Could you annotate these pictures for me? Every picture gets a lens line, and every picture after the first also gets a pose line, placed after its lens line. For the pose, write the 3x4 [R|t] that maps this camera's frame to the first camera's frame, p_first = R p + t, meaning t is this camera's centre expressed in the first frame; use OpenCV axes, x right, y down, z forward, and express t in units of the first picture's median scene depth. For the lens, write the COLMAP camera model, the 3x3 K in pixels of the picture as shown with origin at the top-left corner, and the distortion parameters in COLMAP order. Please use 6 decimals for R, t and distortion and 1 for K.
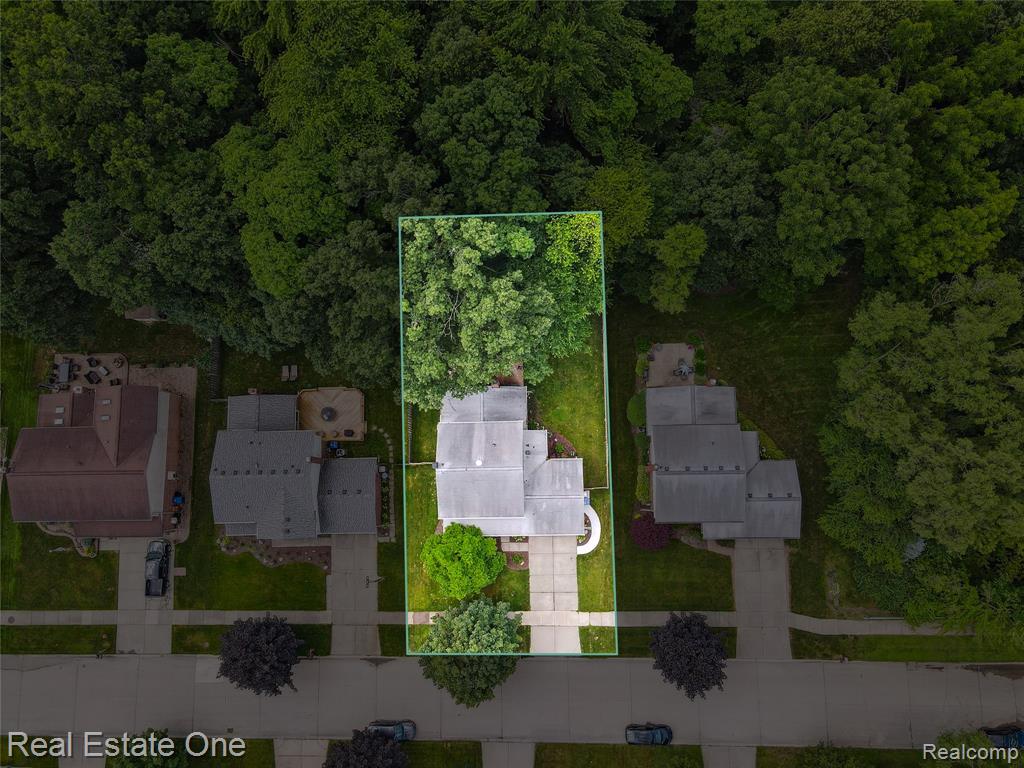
lens RADIAL K [[764.9, 0, 512.0], [0, 764.9, 384.0], [0, 0, 1]] dist [0.007080, 0.005084]
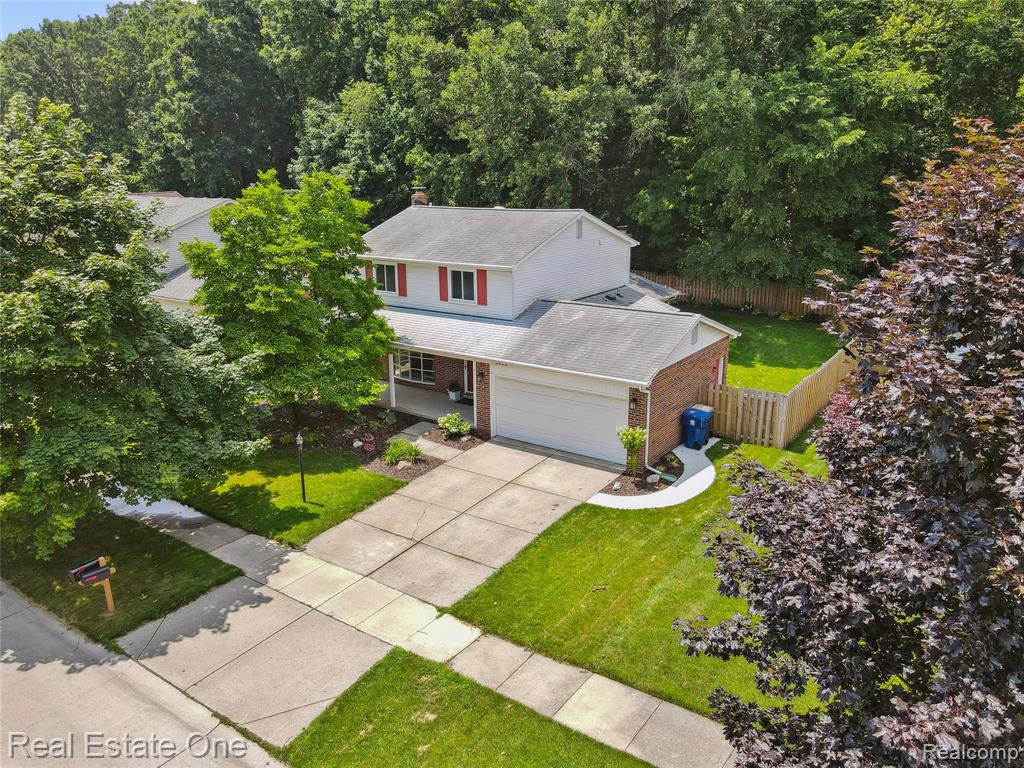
lens RADIAL K [[764.9, 0, 512.0], [0, 764.9, 384.0], [0, 0, 1]] dist [0.007080, 0.005084]
pose [[0.809784, 0.213377, -0.546553, 0.200428], [-0.585406, 0.356349, -0.728228, 0.414342], [0.039377, 0.909663, 0.413477, 0.859625]]
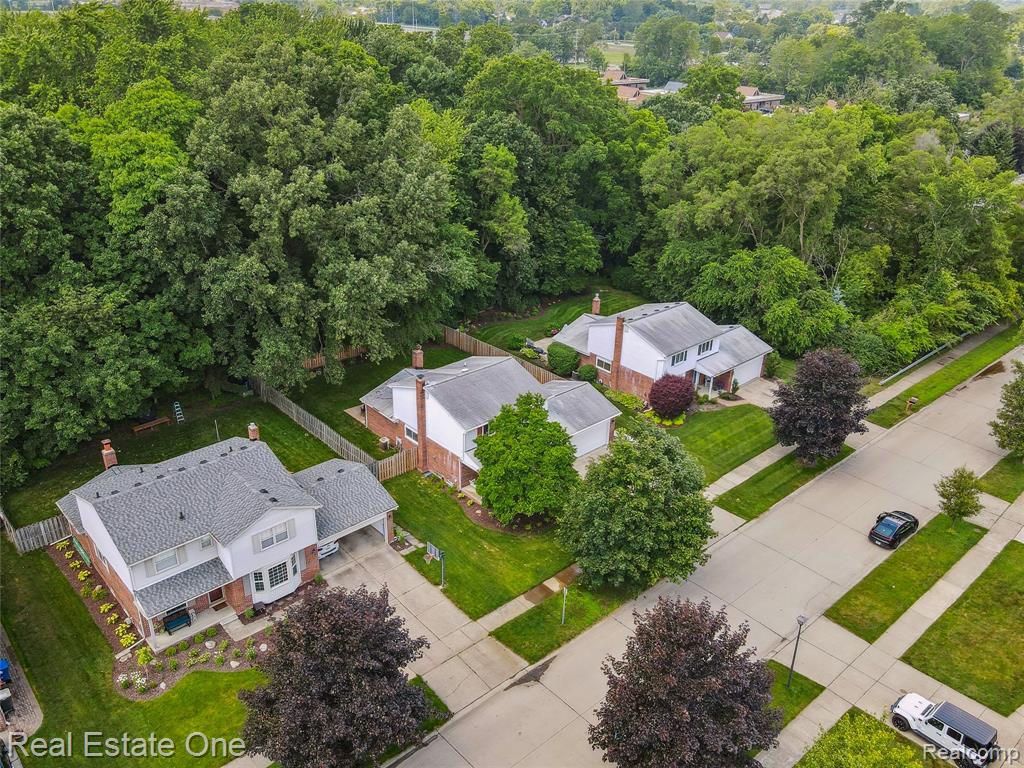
lens RADIAL K [[815.8, 0, 512.0], [0, 815.8, 384.0], [0, 0, 1]] dist [0.003411, 0.003110]
pose [[0.748457, -0.210892, 0.628758, -0.498401], [0.643266, 0.461470, -0.610945, 0.606435], [-0.161310, 0.861725, 0.481050, 0.571769]]
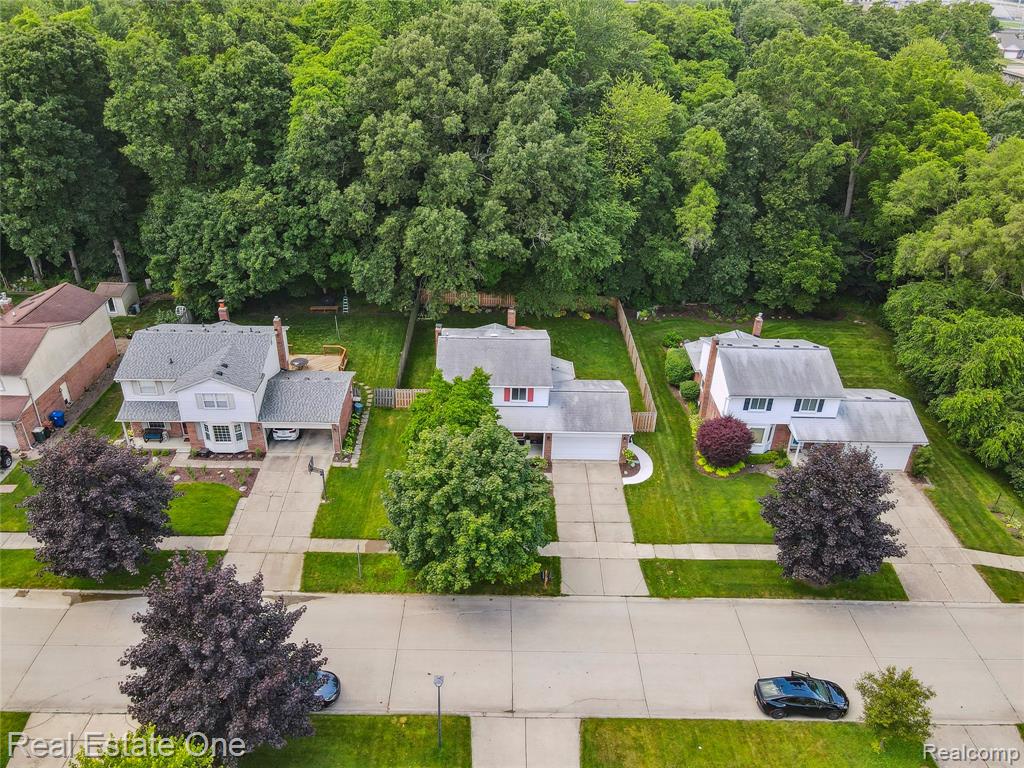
lens RADIAL K [[764.9, 0, 512.0], [0, 764.9, 384.0], [0, 0, 1]] dist [0.007080, 0.005084]
pose [[0.995879, 0.080678, 0.041431, -0.050185], [-0.016230, 0.607978, -0.793788, 0.717143], [-0.089231, 0.789844, 0.606782, 0.525208]]
